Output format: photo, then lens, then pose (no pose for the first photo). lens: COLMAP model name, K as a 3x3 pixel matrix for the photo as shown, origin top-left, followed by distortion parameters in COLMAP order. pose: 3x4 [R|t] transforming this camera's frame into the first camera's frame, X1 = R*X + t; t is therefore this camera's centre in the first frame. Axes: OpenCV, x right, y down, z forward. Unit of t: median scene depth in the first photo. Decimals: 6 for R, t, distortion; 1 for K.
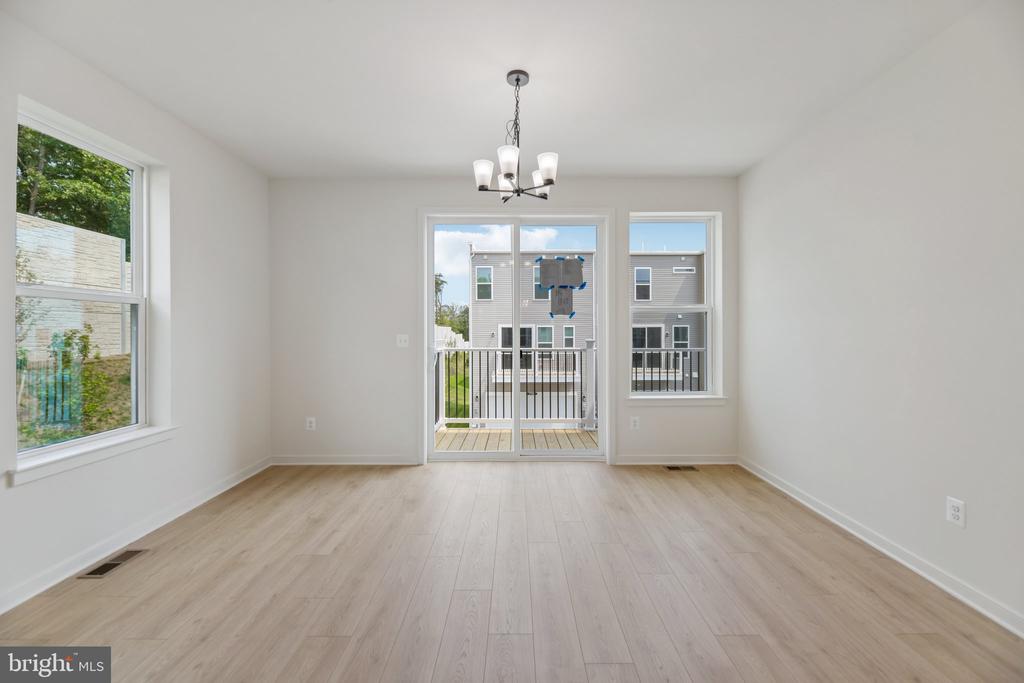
lens RADIAL K [[412.2, 0, 517.2], [0, 412.2, 330.1], [0, 0, 1]] dist [0.000341, -0.000001]
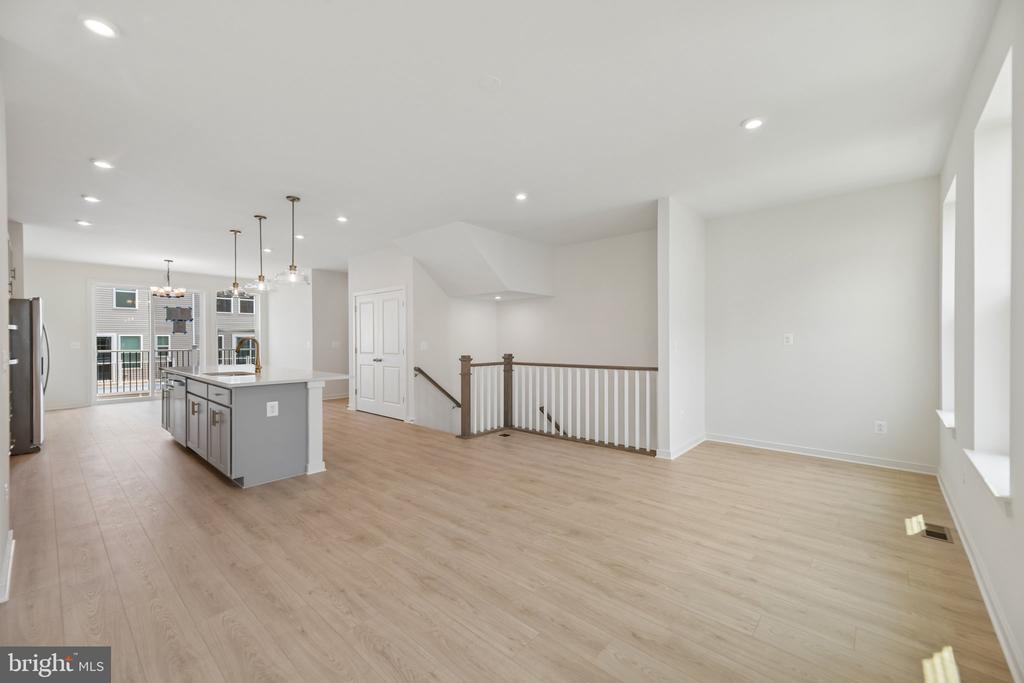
lens RADIAL K [[417.0, 0, 527.1], [0, 417.0, 342.2], [0, 0, 1]] dist [0.001889, 0.000268]
pose [[0.650295, -0.005193, 0.759664, -0.380419], [-0.000557, 0.999973, 0.007312, -0.003395], [-0.759681, -0.005178, 0.650275, -1.872196]]
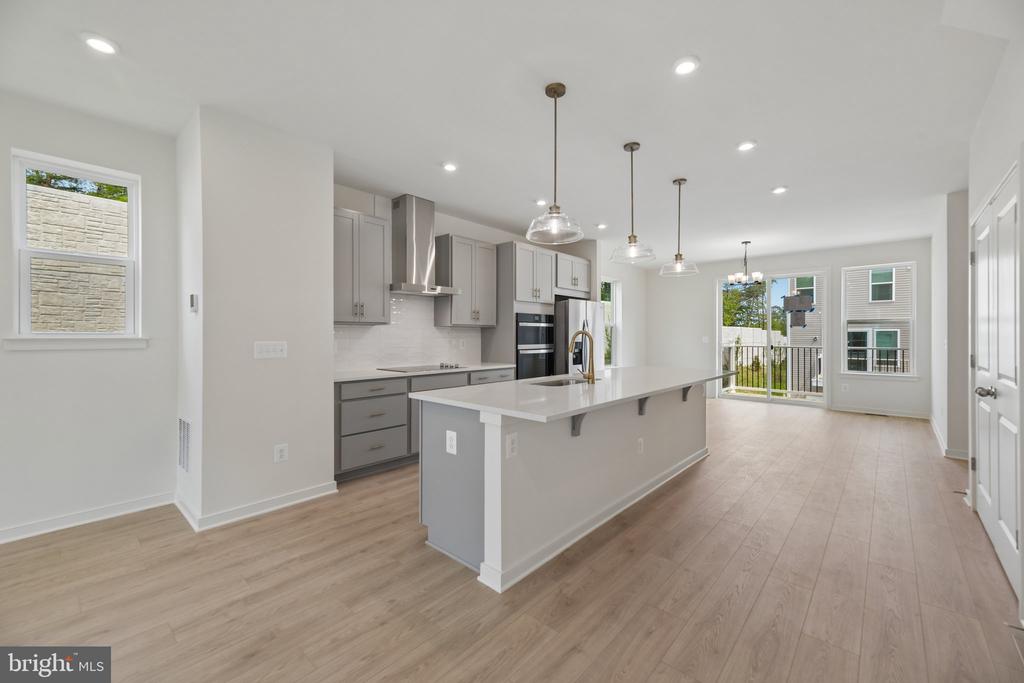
lens RADIAL K [[412.0, 0, 512.8], [0, 412.0, 336.9], [0, 0, 1]] dist [0.021359, -0.000053]
pose [[0.737402, 0.003971, -0.675442, 0.420048], [0.000430, 0.999980, 0.006348, -0.001995], [0.675454, -0.004972, 0.737386, -1.211099]]
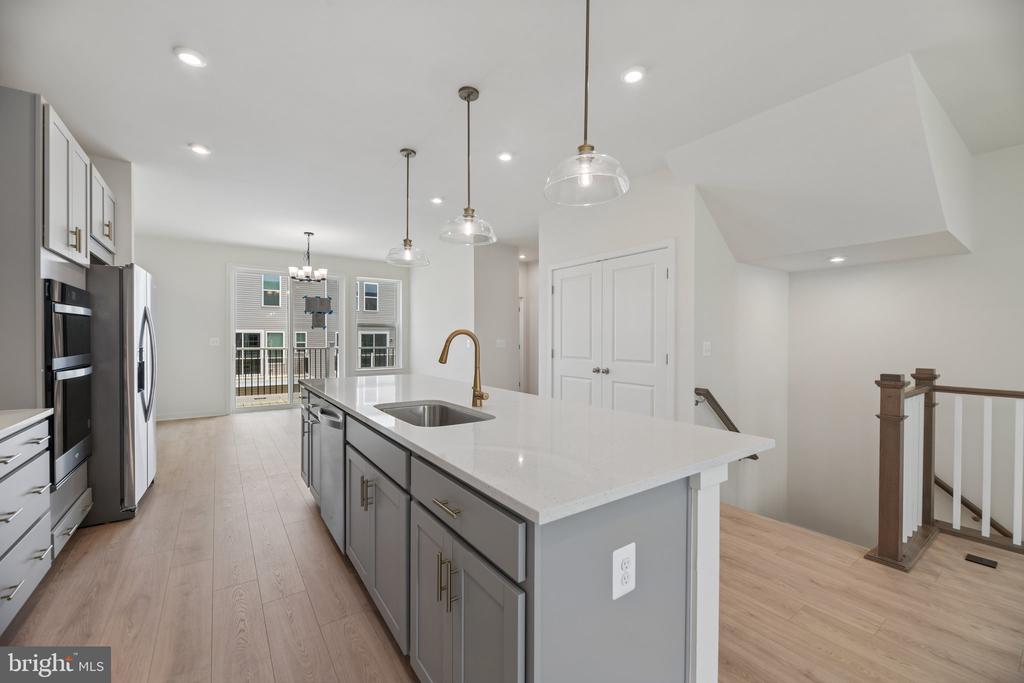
lens RADIAL K [[414.7, 0, 512.0], [0, 414.7, 341.5], [0, 0, 1]] dist [-0.006841, -0.000104]
pose [[0.814808, -0.001561, 0.579729, -0.259202], [-0.005672, 0.999927, 0.010664, 0.000447], [-0.579703, -0.011977, 0.814740, -1.011448]]
